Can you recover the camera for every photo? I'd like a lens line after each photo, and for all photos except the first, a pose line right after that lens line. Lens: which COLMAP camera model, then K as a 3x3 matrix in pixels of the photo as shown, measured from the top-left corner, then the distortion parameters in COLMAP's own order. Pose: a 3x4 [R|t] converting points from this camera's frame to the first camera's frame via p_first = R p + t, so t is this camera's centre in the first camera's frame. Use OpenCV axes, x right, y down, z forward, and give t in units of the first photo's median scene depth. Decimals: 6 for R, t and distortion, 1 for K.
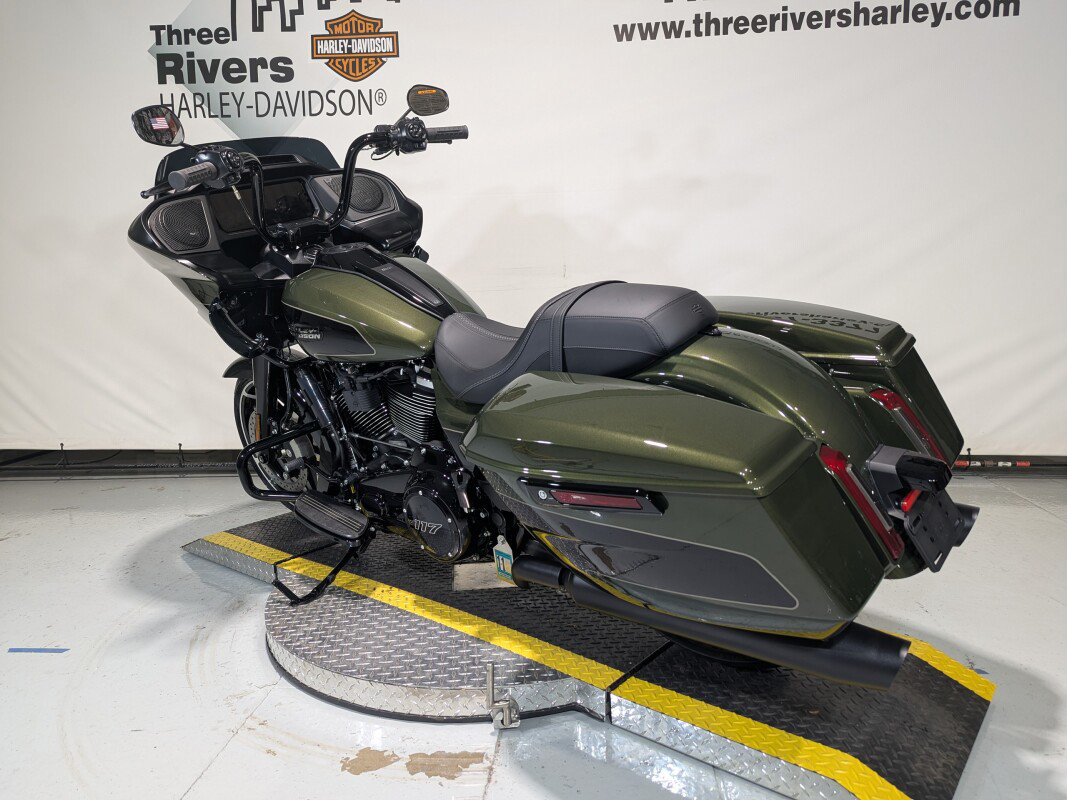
lens RADIAL K [[742.5, 0, 540.6], [0, 742.5, 397.0], [0, 0, 1]] dist [0.063171, -0.054976]
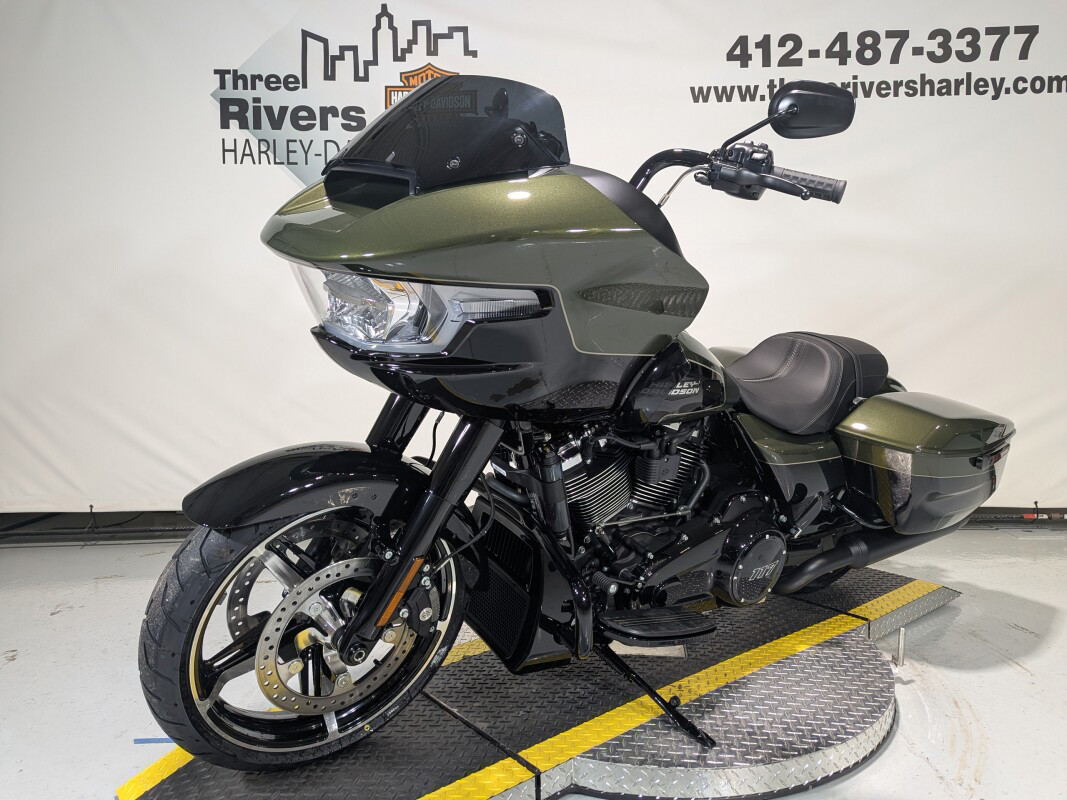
lens RADIAL K [[742.5, 0, 549.1], [0, 742.5, 400.4], [0, 0, 1]] dist [0.063171, -0.054976]
pose [[0.996177, 0.002351, 0.087329, -0.175625], [0.003764, 0.997554, -0.069794, 0.000626], [-0.087279, 0.069856, 0.993732, 0.031713]]
